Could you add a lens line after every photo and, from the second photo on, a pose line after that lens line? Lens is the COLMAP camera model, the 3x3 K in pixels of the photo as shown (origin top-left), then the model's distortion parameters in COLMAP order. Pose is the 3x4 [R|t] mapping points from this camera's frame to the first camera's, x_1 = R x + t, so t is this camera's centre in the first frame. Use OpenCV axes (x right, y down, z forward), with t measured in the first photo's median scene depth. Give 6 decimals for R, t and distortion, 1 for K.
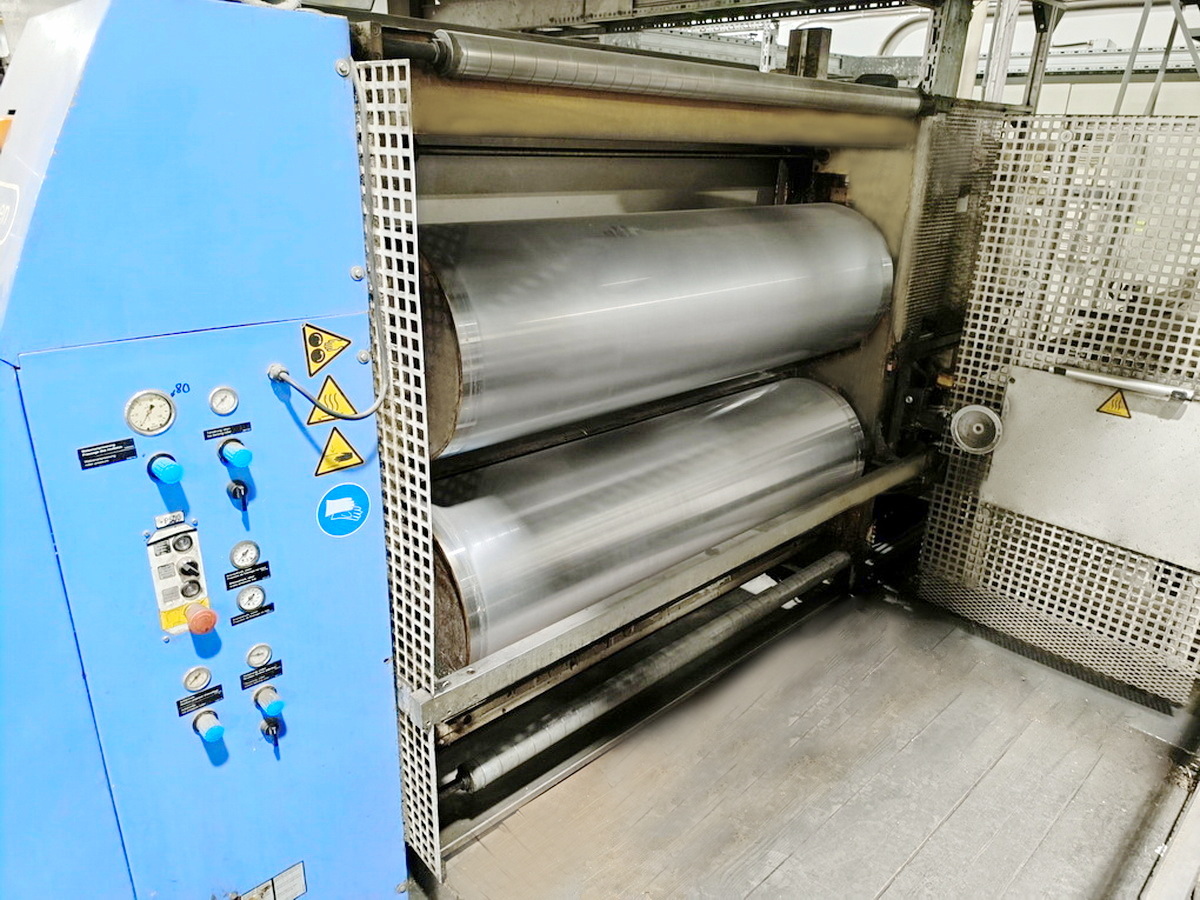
lens RADIAL K [[820.7, 0, 619.0], [0, 820.7, 451.8], [0, 0, 1]] dist [0.006551, -0.002652]
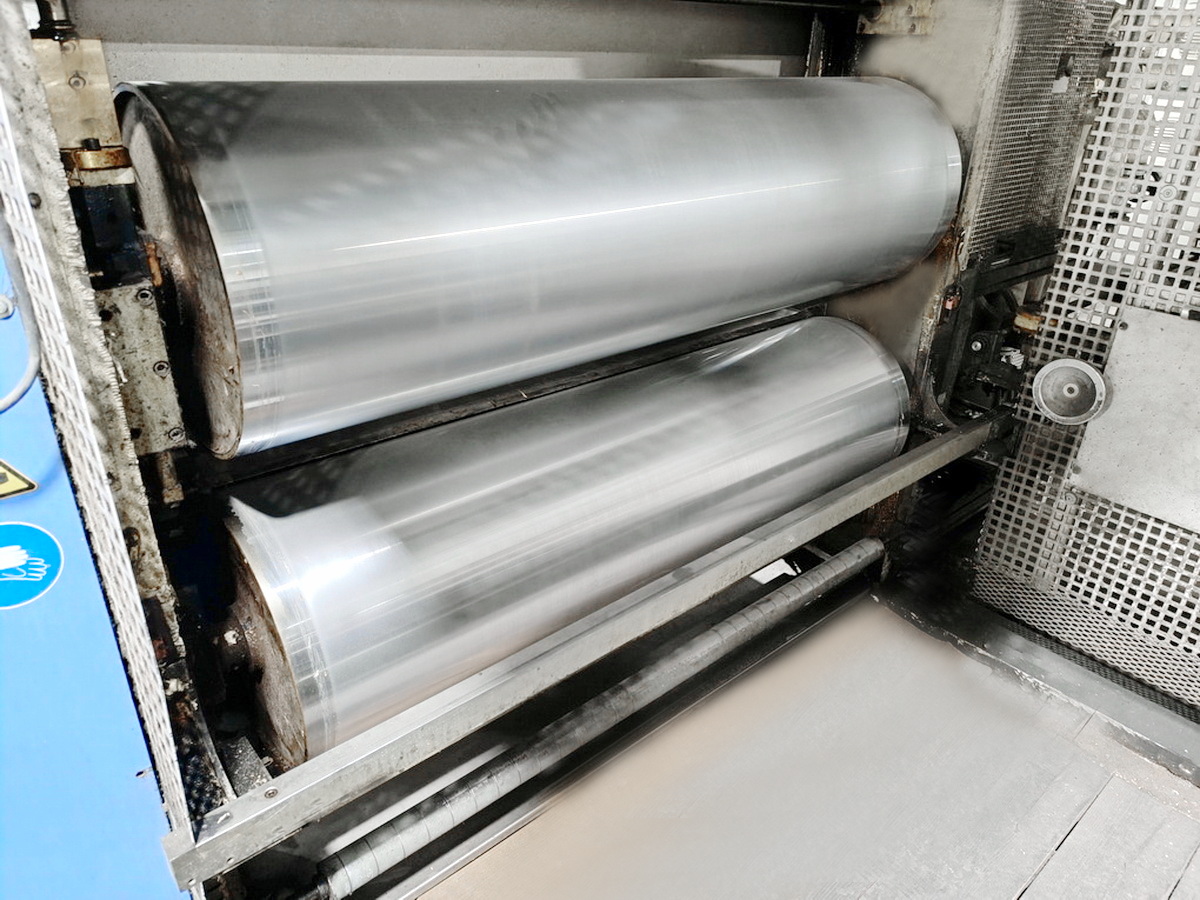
lens RADIAL K [[820.7, 0, 608.4], [0, 820.7, 447.6], [0, 0, 1]] dist [0.035262, -0.040322]
pose [[0.997599, 0.025341, -0.064452, 0.068327], [-0.019059, 0.995171, 0.096288, -0.039773], [0.066581, -0.094829, 0.993265, 0.219600]]
